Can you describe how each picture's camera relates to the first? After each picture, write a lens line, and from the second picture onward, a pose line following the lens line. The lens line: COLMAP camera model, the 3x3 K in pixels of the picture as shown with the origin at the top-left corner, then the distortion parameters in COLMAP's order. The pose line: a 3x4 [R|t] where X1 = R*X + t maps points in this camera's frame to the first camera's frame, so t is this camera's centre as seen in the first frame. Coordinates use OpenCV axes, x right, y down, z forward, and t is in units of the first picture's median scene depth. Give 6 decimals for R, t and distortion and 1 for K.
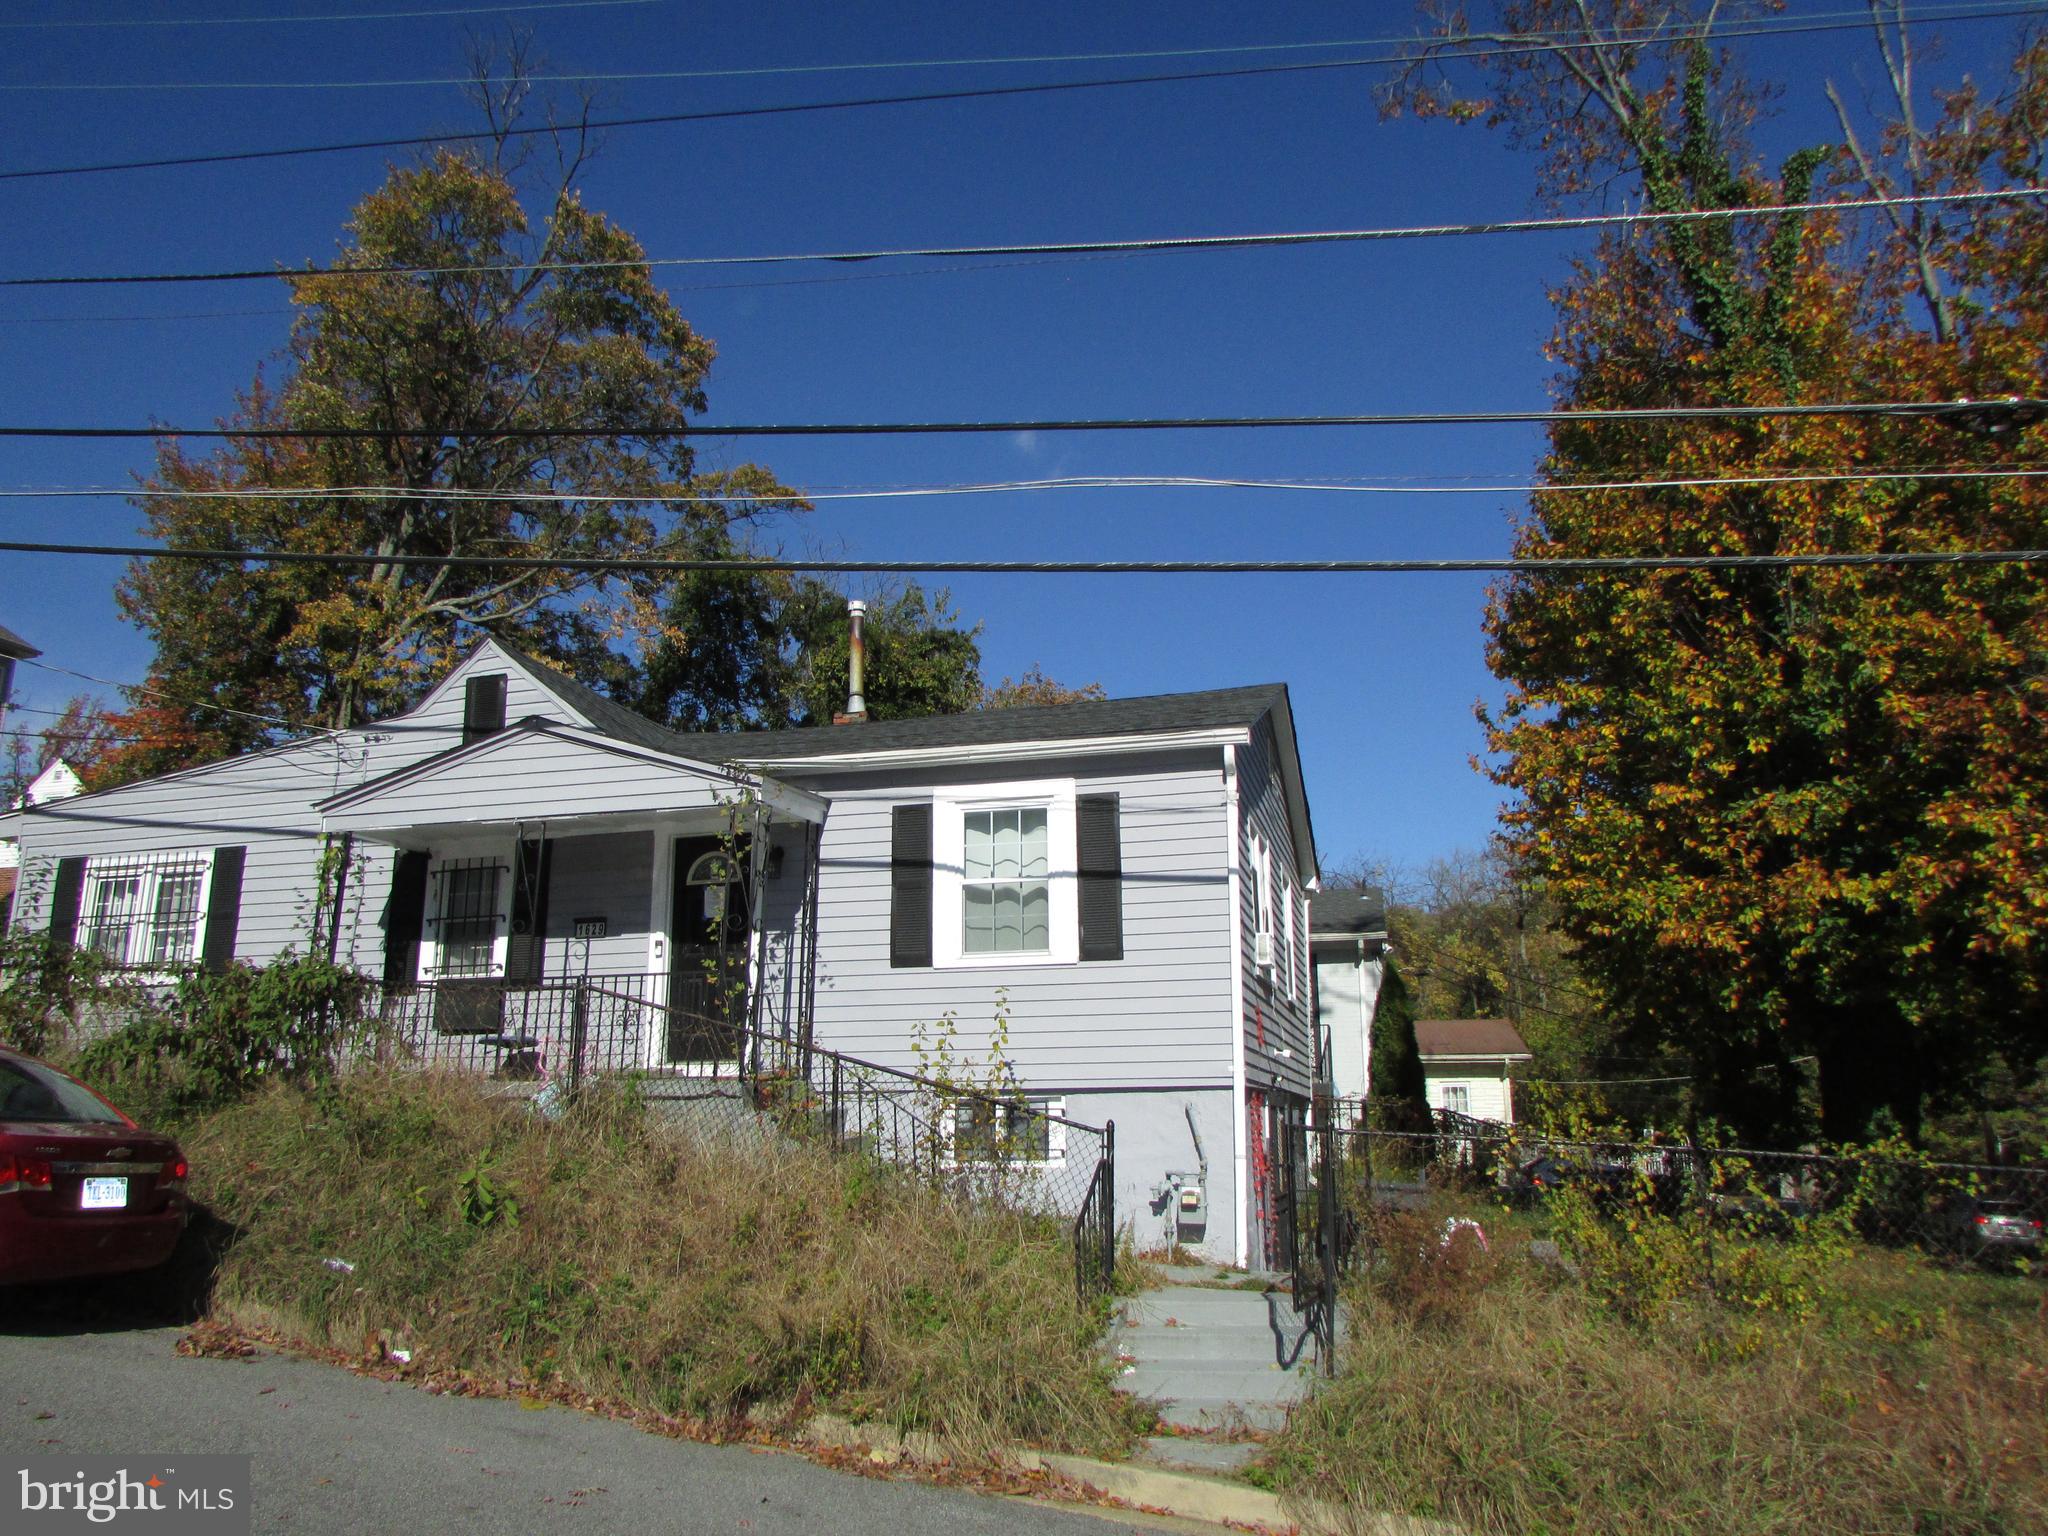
lens RADIAL K [[1441.3, 0, 1024.0], [0, 1441.3, 768.0], [0, 0, 1]] dist [-0.010739, -0.005298]
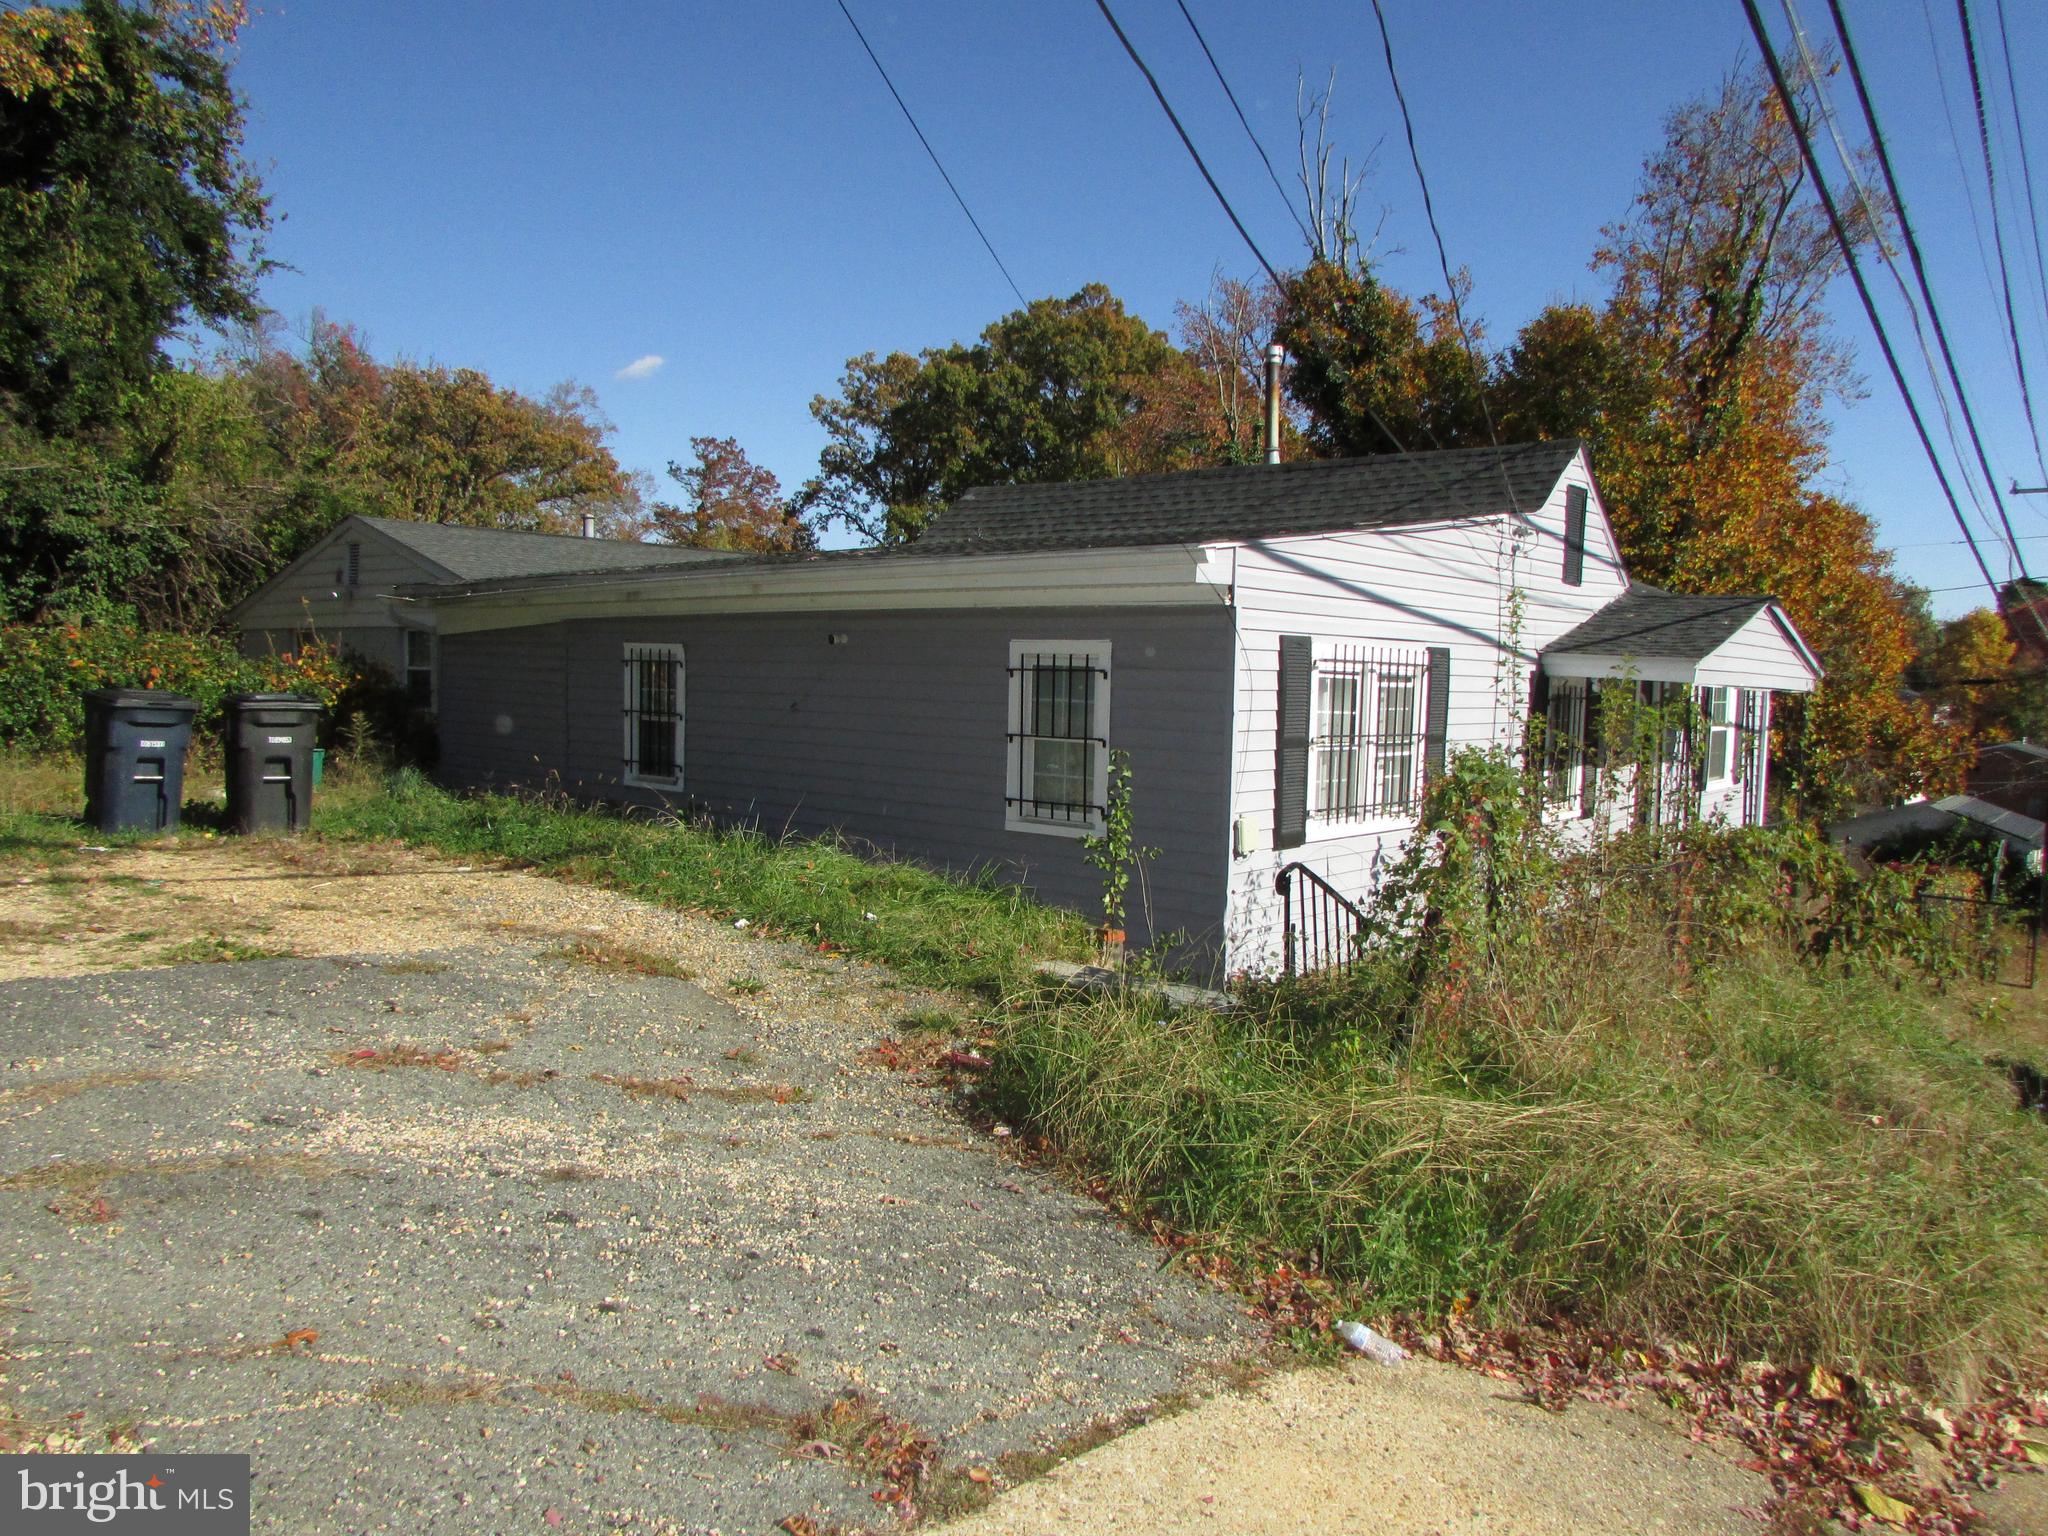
lens RADIAL K [[1478.2, 0, 1024.0], [0, 1478.2, 768.0], [0, 0, 1]] dist [-0.069366, 0.069175]
pose [[0.412698, -0.043634, 0.909822, -1.533999], [-0.246335, 0.956285, 0.157601, 0.054062], [-0.876926, -0.289163, 0.383908, 0.993940]]
